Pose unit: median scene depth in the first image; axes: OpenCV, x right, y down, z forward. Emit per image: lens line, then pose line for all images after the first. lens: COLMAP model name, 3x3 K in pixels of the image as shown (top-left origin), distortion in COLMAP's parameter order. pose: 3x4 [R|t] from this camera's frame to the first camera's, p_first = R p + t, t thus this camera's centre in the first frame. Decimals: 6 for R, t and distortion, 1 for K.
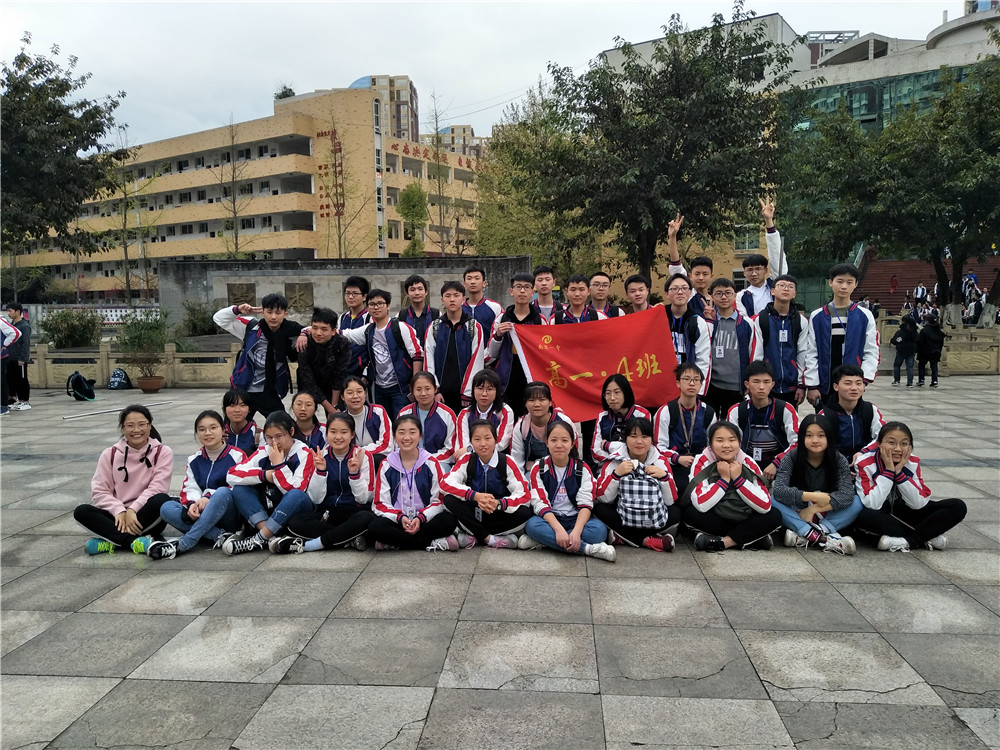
lens RADIAL K [[759.5, 0, 506.2], [0, 759.5, 371.9], [0, 0, 1]] dist [0.017007, -0.005723]
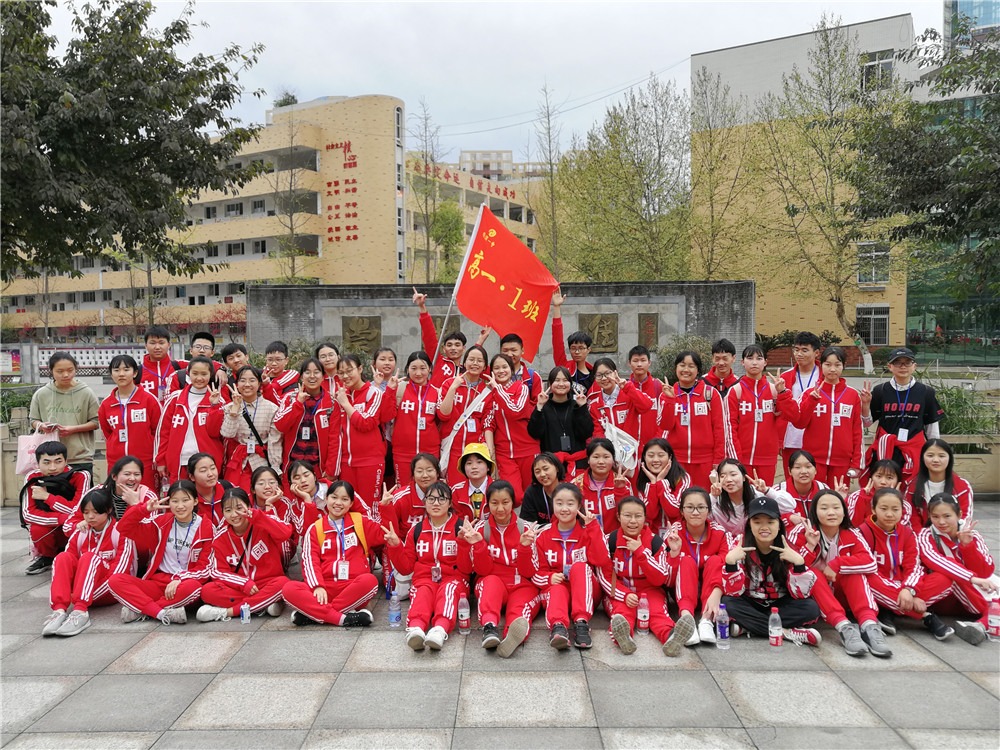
lens RADIAL K [[800.1, 0, 499.3], [0, 800.1, 379.0], [0, 0, 1]] dist [-0.015456, -0.002437]
pose [[0.997403, -0.003711, 0.071925, -0.118060], [0.006717, 0.999112, -0.041600, -0.009315], [-0.071707, 0.041976, 0.996542, 0.092946]]
